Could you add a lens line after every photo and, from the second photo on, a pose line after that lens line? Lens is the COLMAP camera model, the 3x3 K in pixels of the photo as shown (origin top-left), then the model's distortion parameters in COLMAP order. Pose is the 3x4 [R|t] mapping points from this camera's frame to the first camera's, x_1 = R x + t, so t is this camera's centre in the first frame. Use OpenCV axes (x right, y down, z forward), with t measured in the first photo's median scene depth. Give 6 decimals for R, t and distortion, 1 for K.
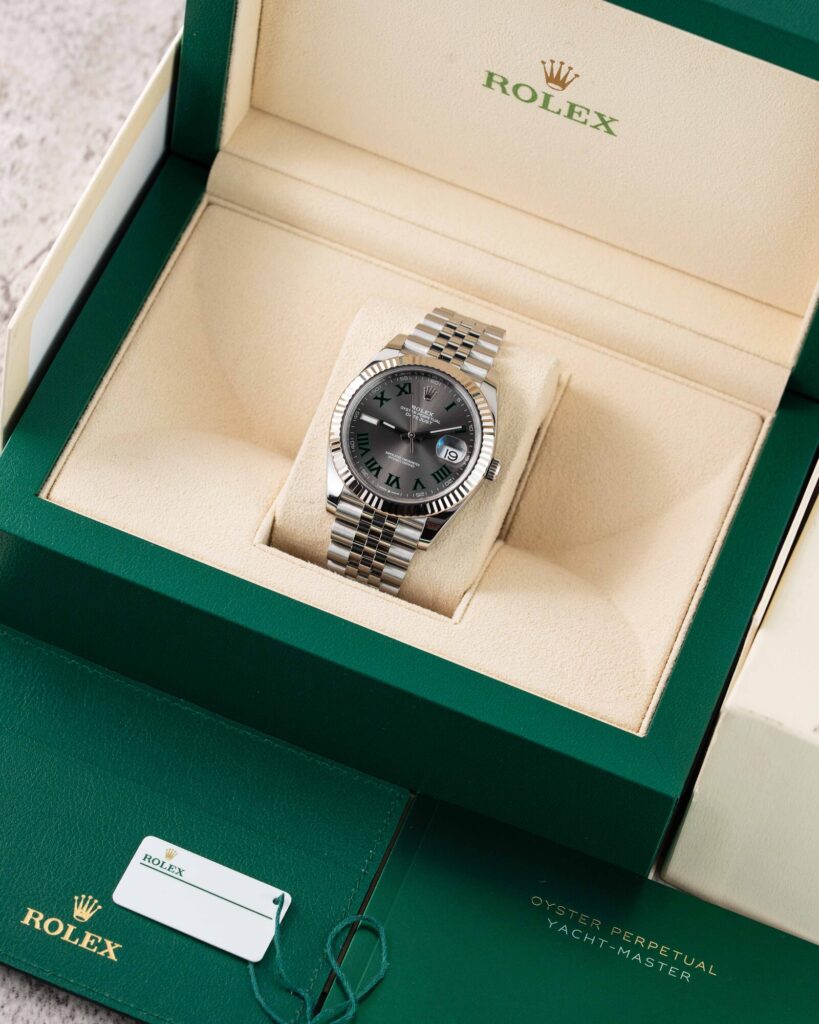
lens RADIAL K [[4348.6, 0, 409.5], [0, 4348.6, 512.0], [0, 0, 1]] dist [-0.008643, 0.044835]
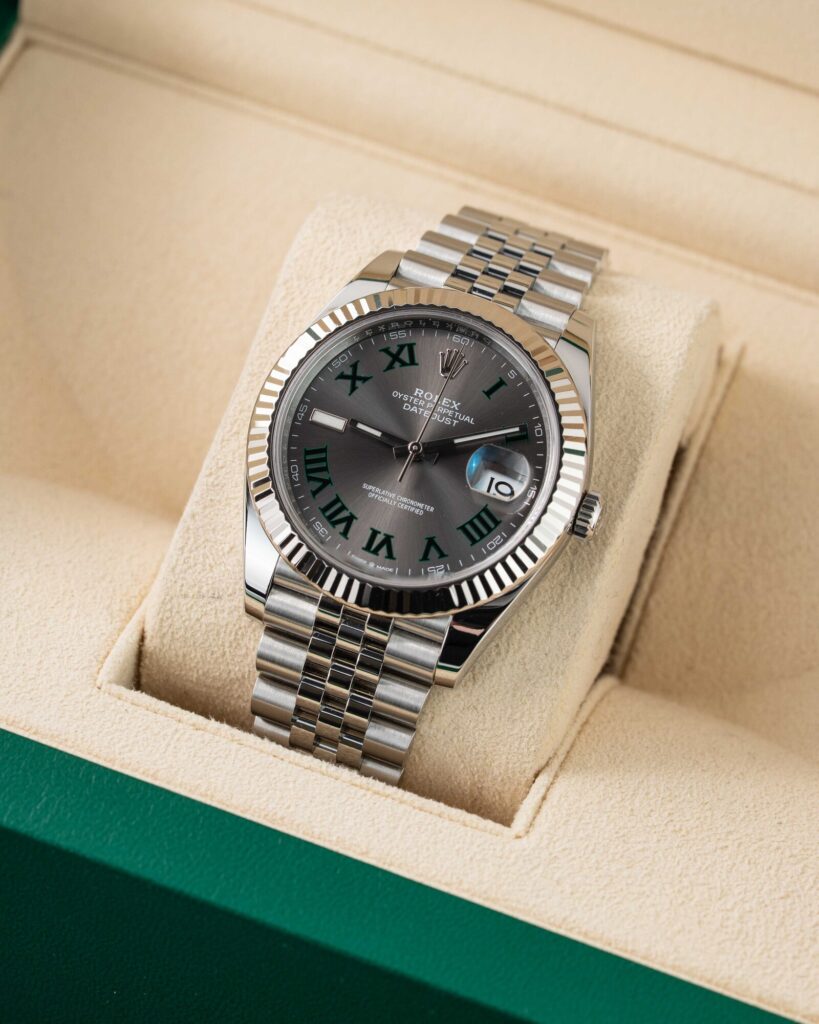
lens RADIAL K [[4348.6, 0, 409.5], [0, 4348.6, 512.0], [0, 0, 1]] dist [-0.008643, 0.044835]
pose [[0.998532, -0.030040, -0.045077, 0.021268], [0.025739, 0.995320, -0.093140, 0.034172], [0.047664, 0.091844, 0.994632, 0.517184]]
